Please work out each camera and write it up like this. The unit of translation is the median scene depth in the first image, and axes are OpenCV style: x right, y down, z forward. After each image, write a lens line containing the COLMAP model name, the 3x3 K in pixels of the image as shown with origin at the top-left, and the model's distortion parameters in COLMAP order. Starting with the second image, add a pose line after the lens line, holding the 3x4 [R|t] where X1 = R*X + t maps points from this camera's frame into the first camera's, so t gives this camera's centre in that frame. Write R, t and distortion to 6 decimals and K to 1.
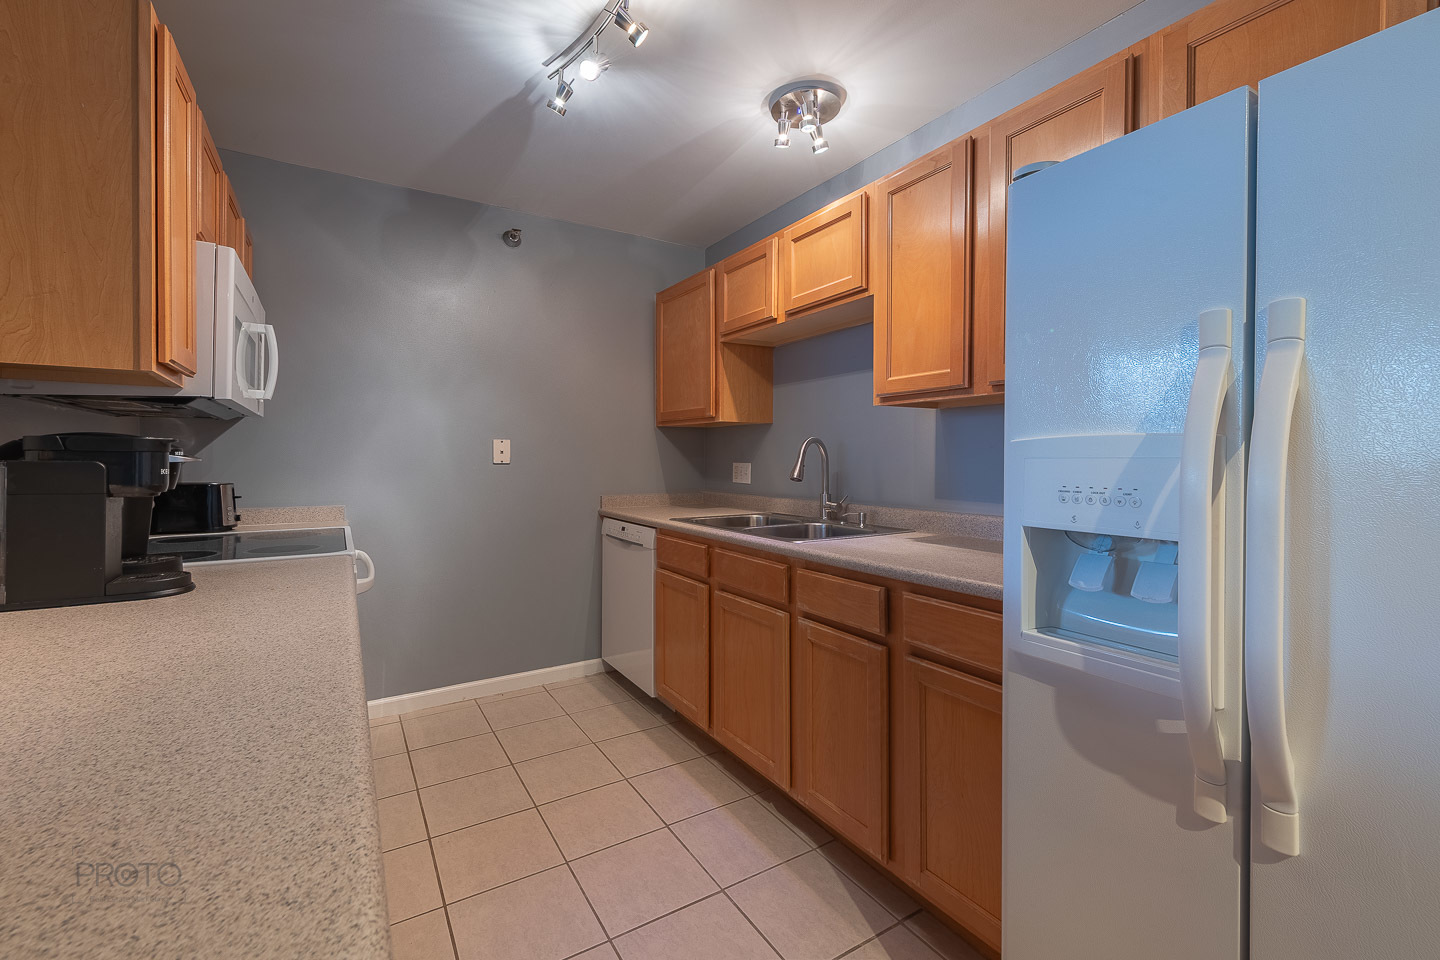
lens RADIAL K [[562.7, 0, 691.9], [0, 562.7, 461.2], [0, 0, 1]] dist [0.008458, -0.000585]
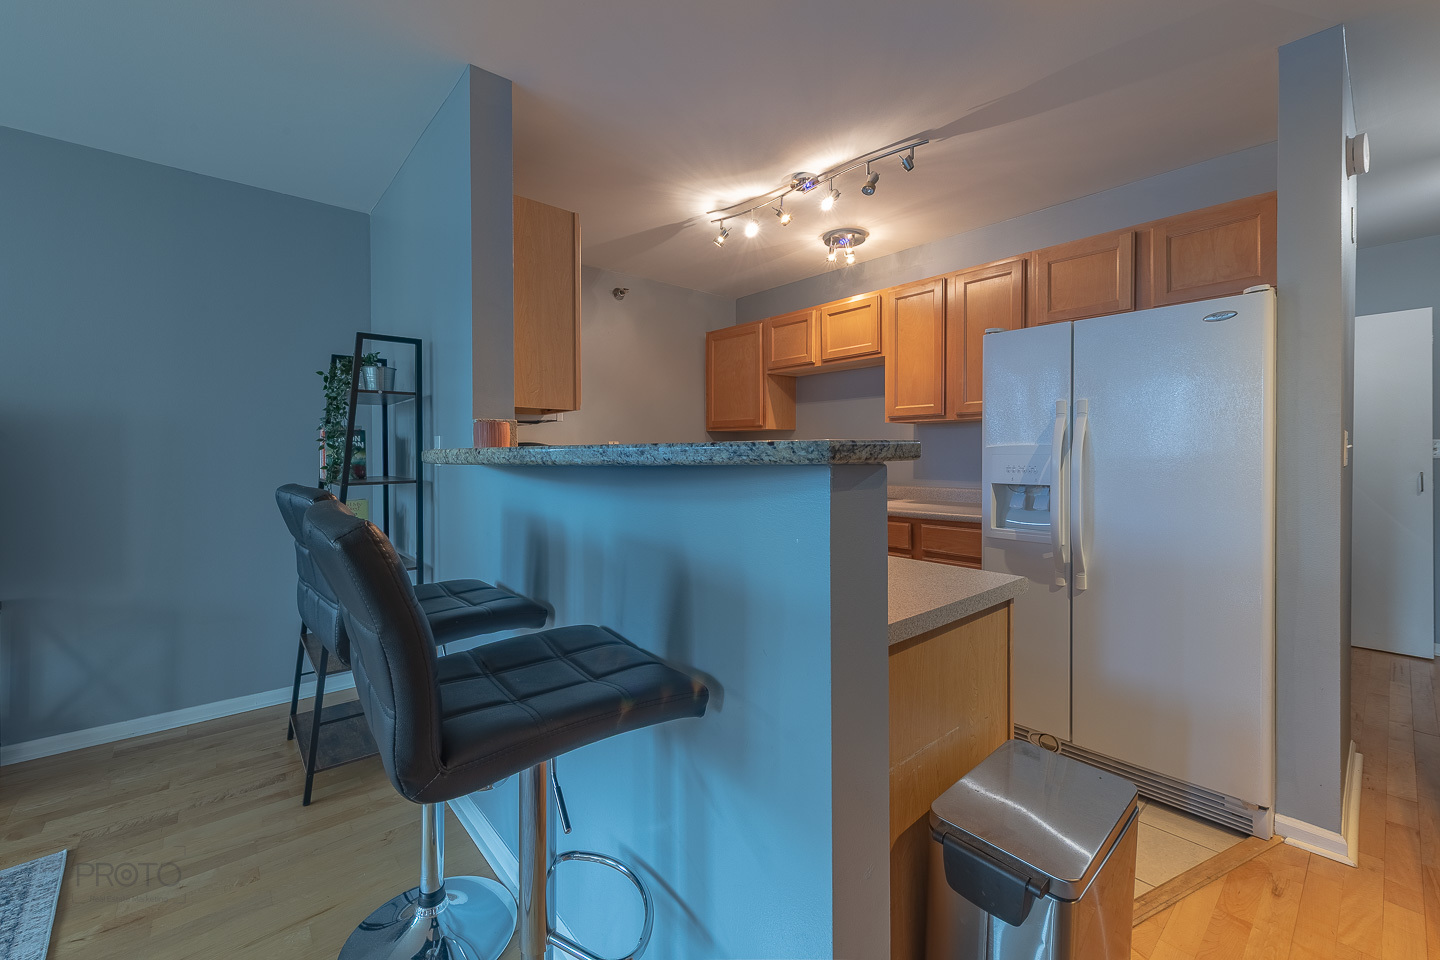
lens RADIAL K [[574.0, 0, 716.3], [0, 574.0, 454.9], [0, 0, 1]] dist [0.009113, -0.000212]
pose [[0.977546, -0.002326, 0.210707, -0.470556], [0.003203, 0.999988, -0.003819, 0.001381], [-0.210696, 0.004408, 0.977542, -0.498098]]
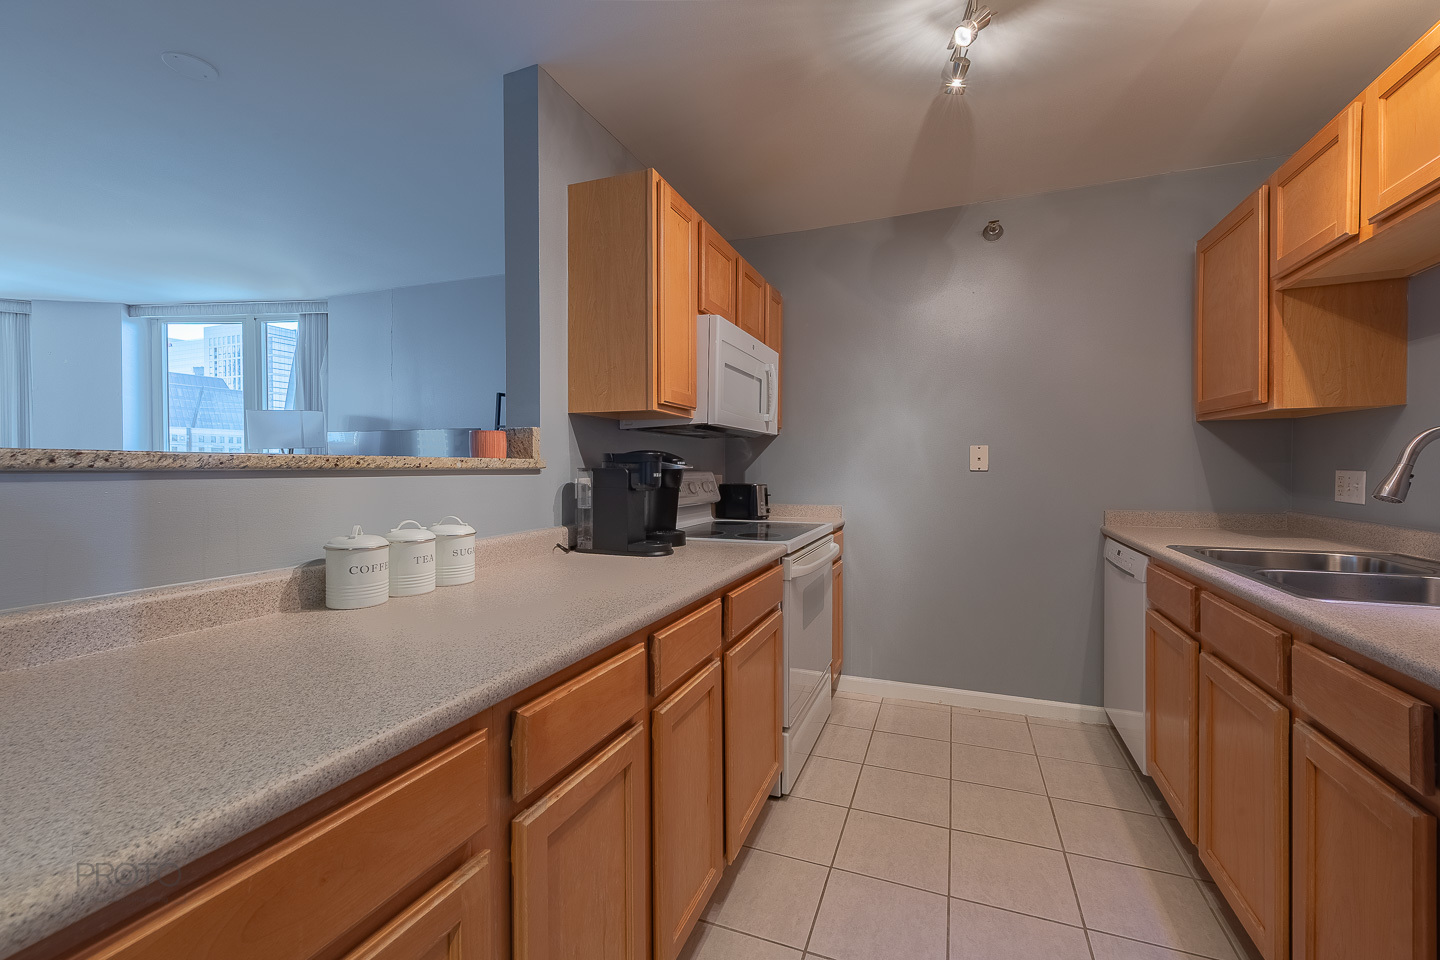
lens RADIAL K [[590.0, 0, 790.5], [0, 590.0, 472.3], [0, 0, 1]] dist [0.008999, -0.000533]
pose [[0.654747, 0.005898, -0.755825, 0.253963], [-0.000080, 0.999970, 0.007734, -0.000705], [0.755848, -0.005003, 0.654728, 0.118608]]
